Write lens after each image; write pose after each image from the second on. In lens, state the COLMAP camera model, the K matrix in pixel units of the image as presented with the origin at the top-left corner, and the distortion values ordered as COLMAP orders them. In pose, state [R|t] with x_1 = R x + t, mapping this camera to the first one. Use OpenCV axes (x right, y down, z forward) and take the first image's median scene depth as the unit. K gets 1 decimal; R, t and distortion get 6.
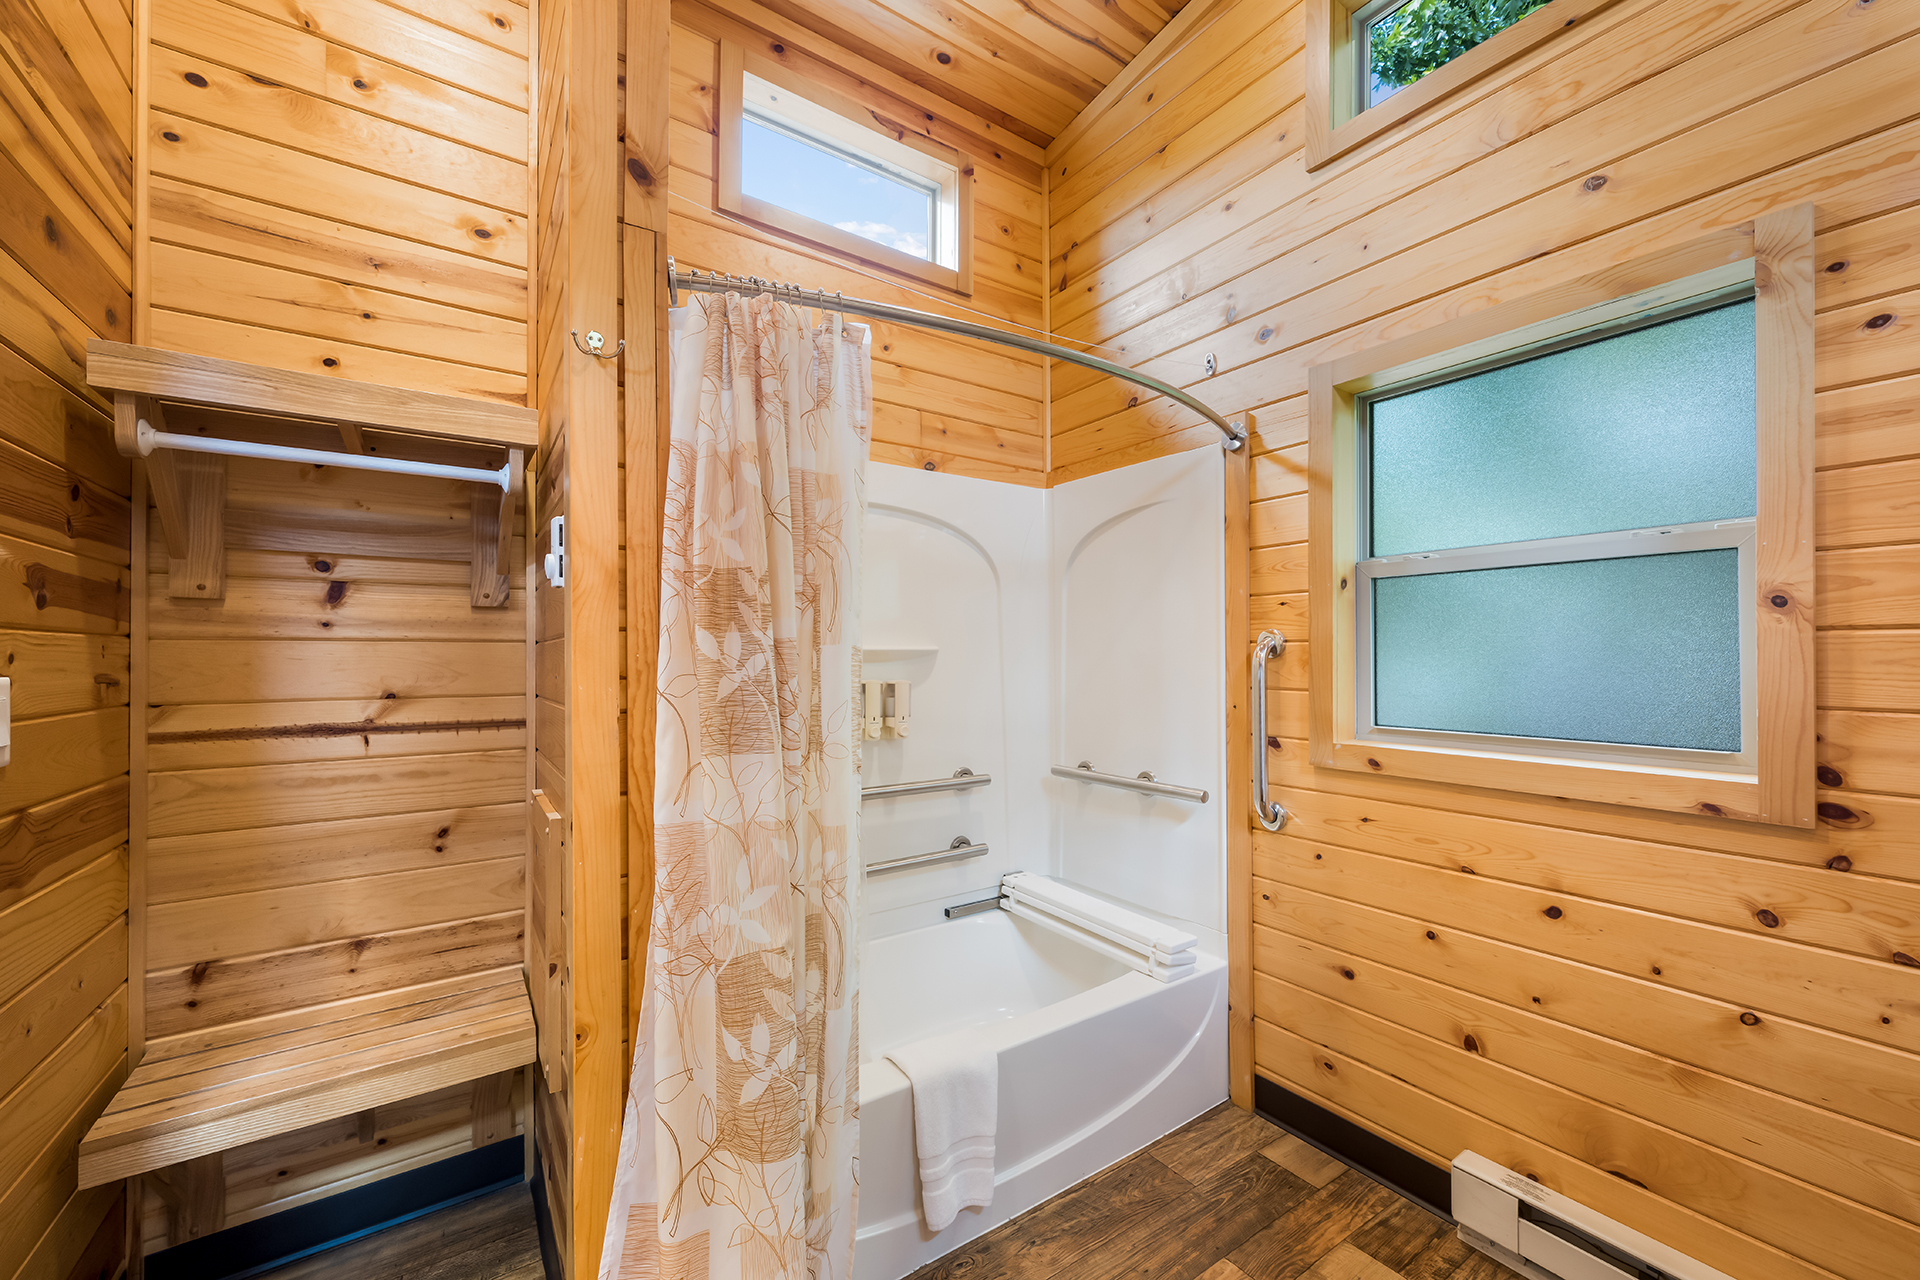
lens RADIAL K [[746.5, 0, 960.0], [0, 746.5, 640.0], [0, 0, 1]] dist [0.000002, -0.000004]
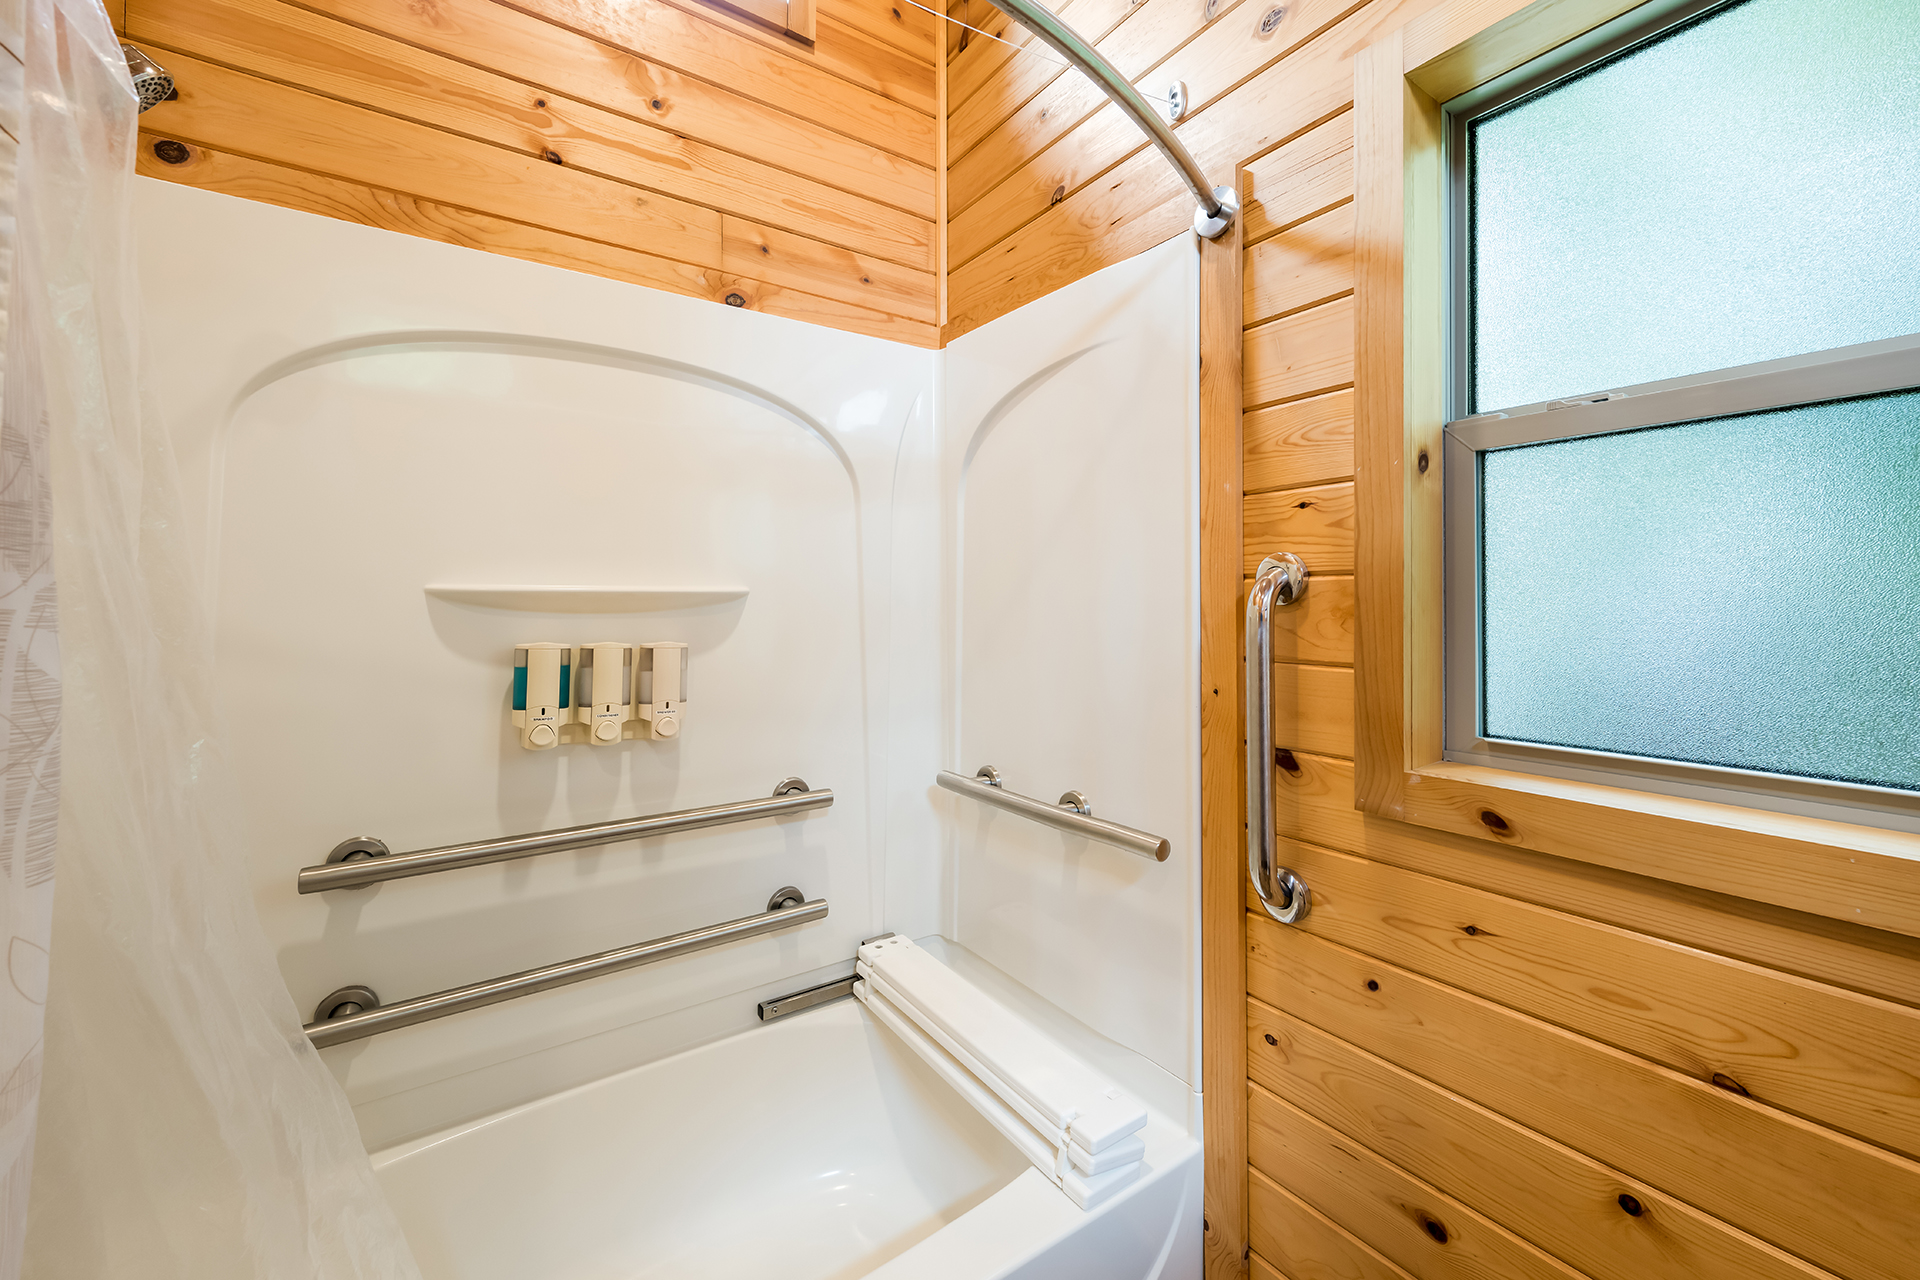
lens RADIAL K [[758.4, 0, 954.8], [0, 758.4, 593.0], [0, 0, 1]] dist [0.000438, 0.000127]
pose [[0.999999, -0.001664, -0.000212, 0.170609], [0.001666, 0.999955, 0.009320, 0.009204], [0.000197, -0.009320, 0.999957, 0.426851]]
